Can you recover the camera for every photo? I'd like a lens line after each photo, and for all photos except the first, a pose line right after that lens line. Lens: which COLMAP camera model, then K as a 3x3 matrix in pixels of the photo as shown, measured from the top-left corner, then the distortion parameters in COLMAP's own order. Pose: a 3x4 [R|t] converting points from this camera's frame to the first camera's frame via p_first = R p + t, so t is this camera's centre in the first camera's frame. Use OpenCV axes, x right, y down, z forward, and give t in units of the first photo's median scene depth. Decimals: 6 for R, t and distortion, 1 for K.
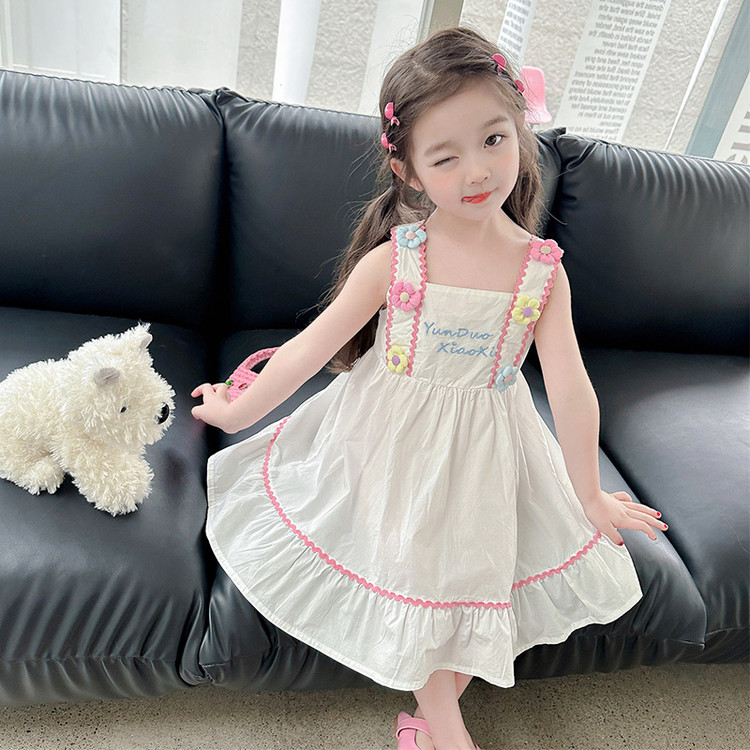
lens RADIAL K [[640.6, 0, 375.0], [0, 640.6, 375.0], [0, 0, 1]] dist [0.028241, -0.105771]
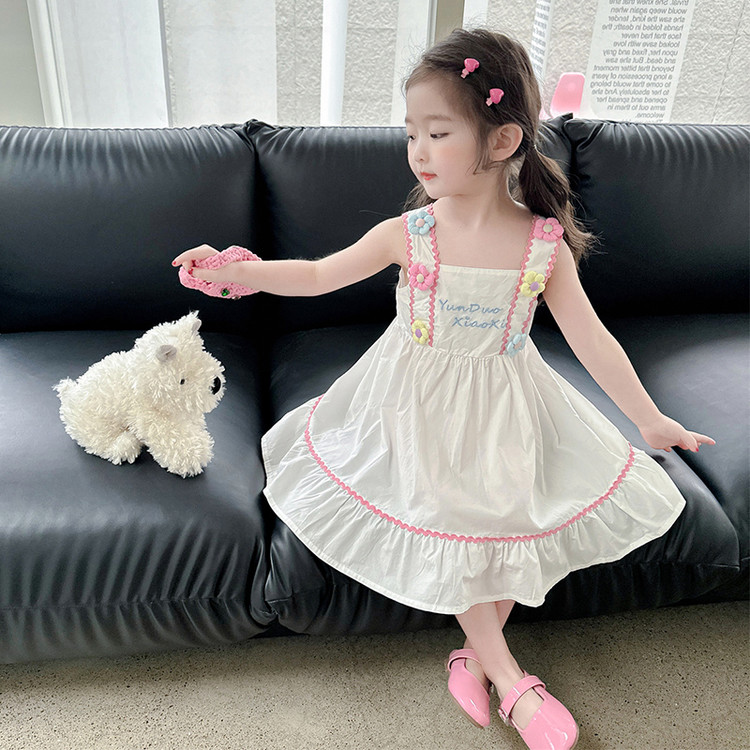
lens RADIAL K [[640.6, 0, 375.0], [0, 640.6, 375.0], [0, 0, 1]] dist [0.028241, -0.105771]
pose [[0.989370, -0.101196, -0.104429, 0.074743], [0.096823, 0.994231, -0.046145, 0.108807], [0.108497, 0.035543, 0.993461, -0.126840]]
